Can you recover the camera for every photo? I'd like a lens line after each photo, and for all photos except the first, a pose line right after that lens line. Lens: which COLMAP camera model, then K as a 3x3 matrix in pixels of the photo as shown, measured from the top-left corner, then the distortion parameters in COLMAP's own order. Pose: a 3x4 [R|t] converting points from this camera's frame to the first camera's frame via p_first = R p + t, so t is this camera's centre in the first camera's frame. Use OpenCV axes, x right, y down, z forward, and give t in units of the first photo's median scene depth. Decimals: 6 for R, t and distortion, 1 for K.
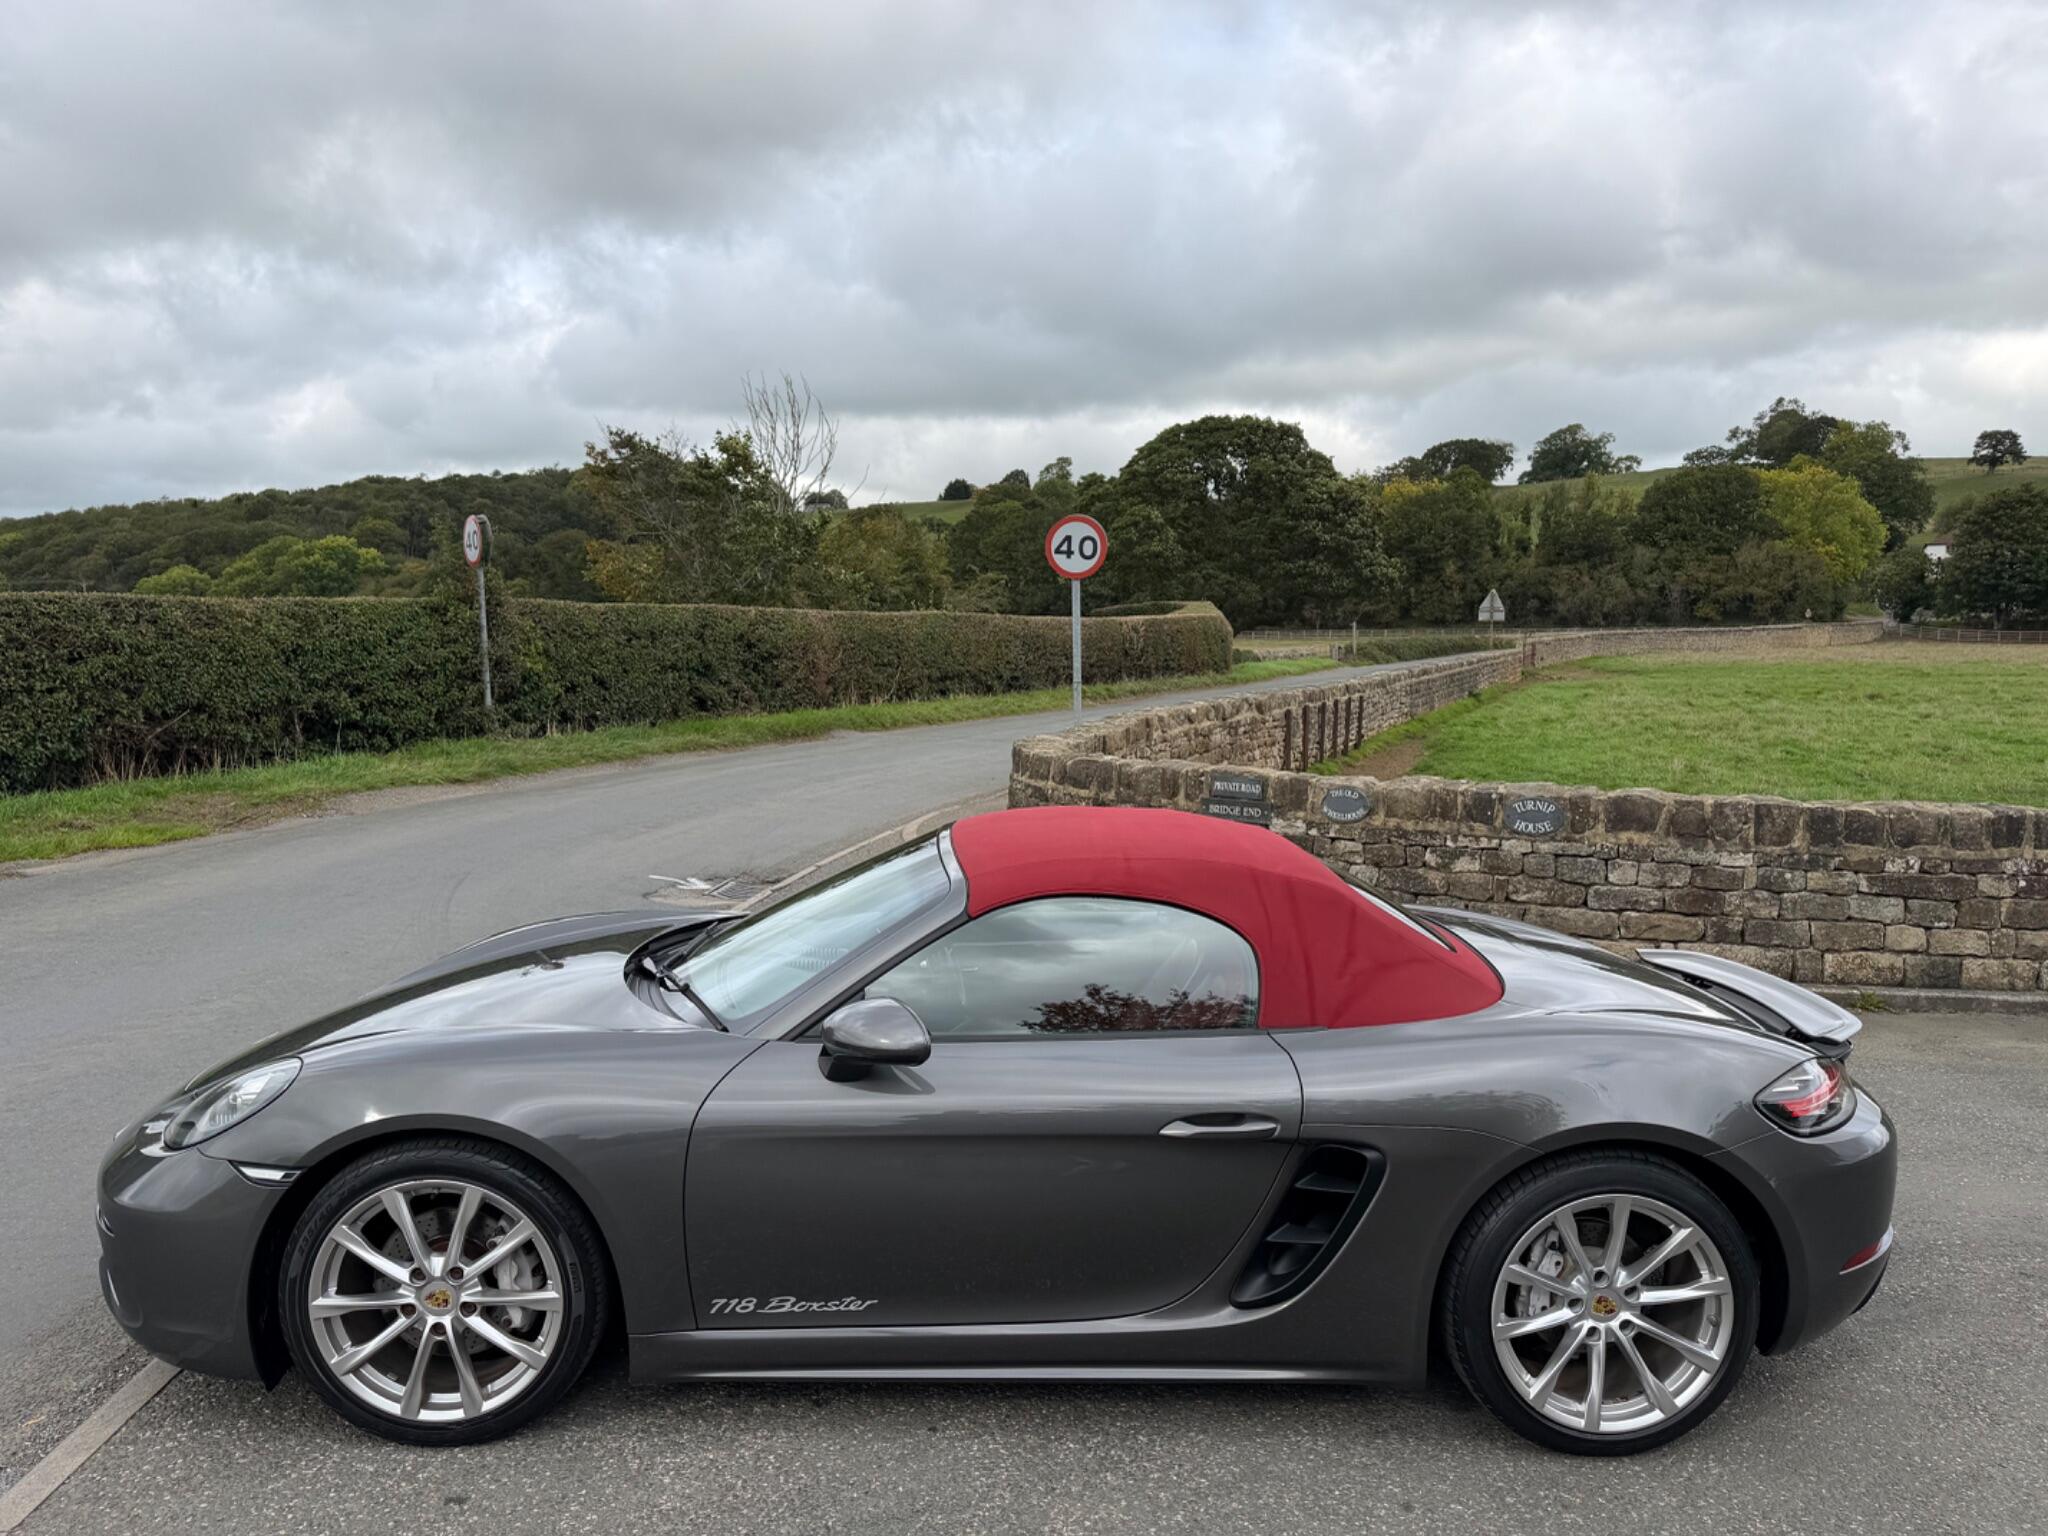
lens RADIAL K [[1571.6, 0, 1024.0], [0, 1571.6, 768.0], [0, 0, 1]] dist [0.041709, -0.067887]
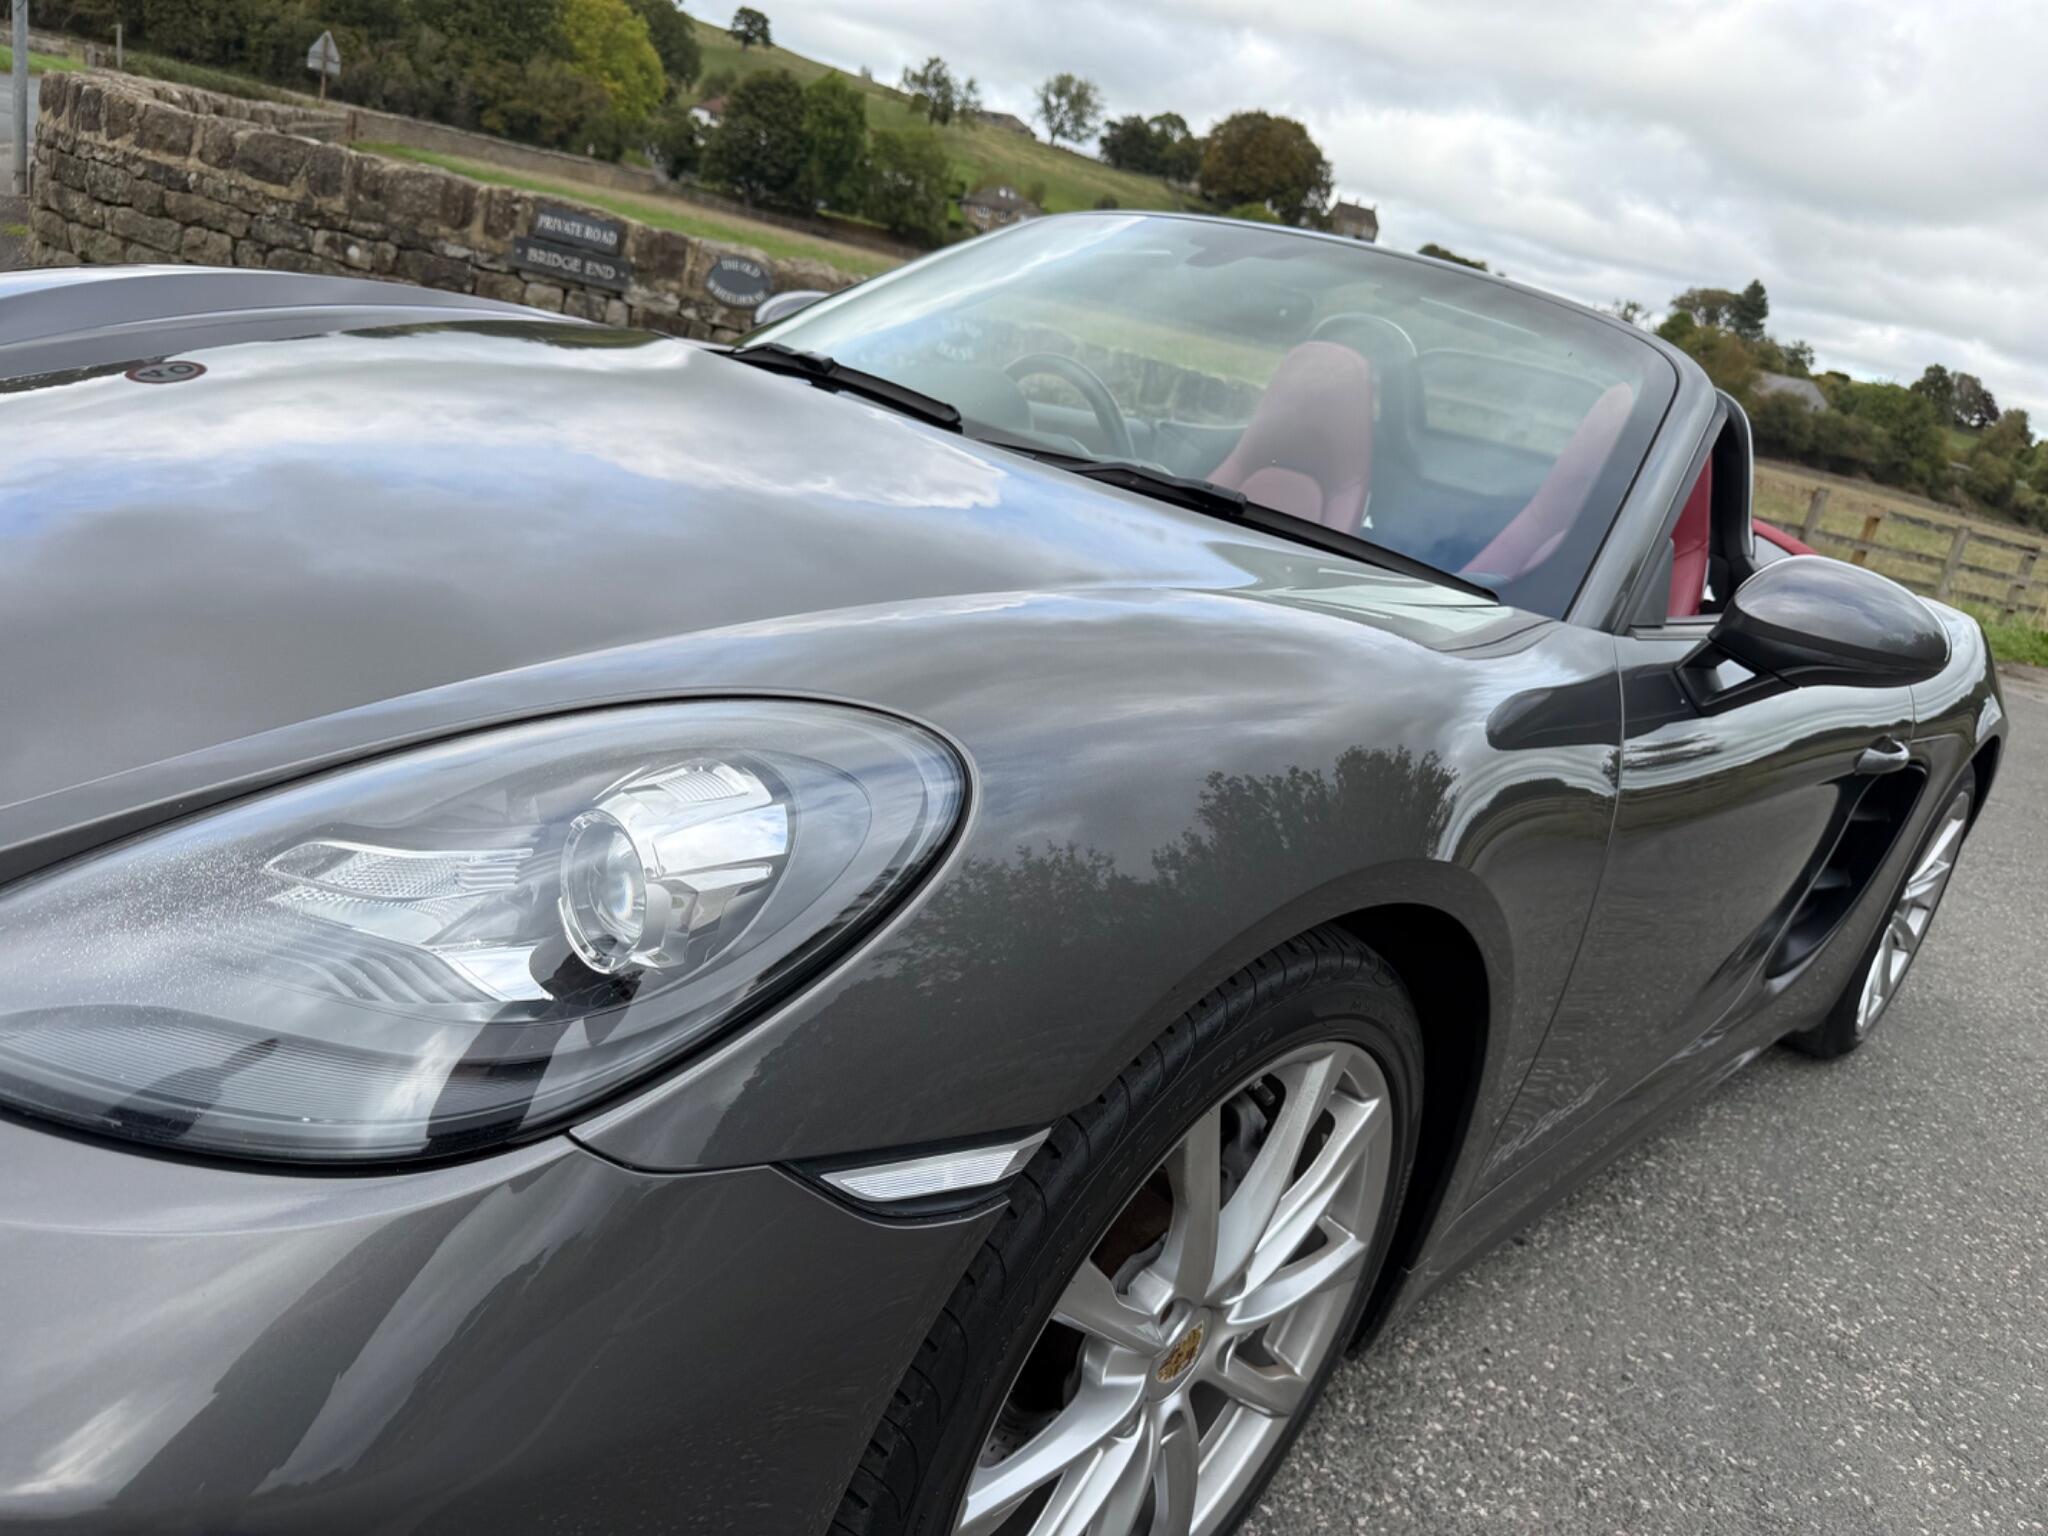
lens RADIAL K [[1537.2, 0, 1039.7], [0, 1537.2, 768.2], [0, 0, 1]] dist [0.005929, -0.004117]
pose [[0.667585, -0.065269, 0.741667, -0.162597], [-0.157420, 0.961255, 0.226290, 0.035387], [-0.727701, -0.267821, 0.631445, 0.221084]]
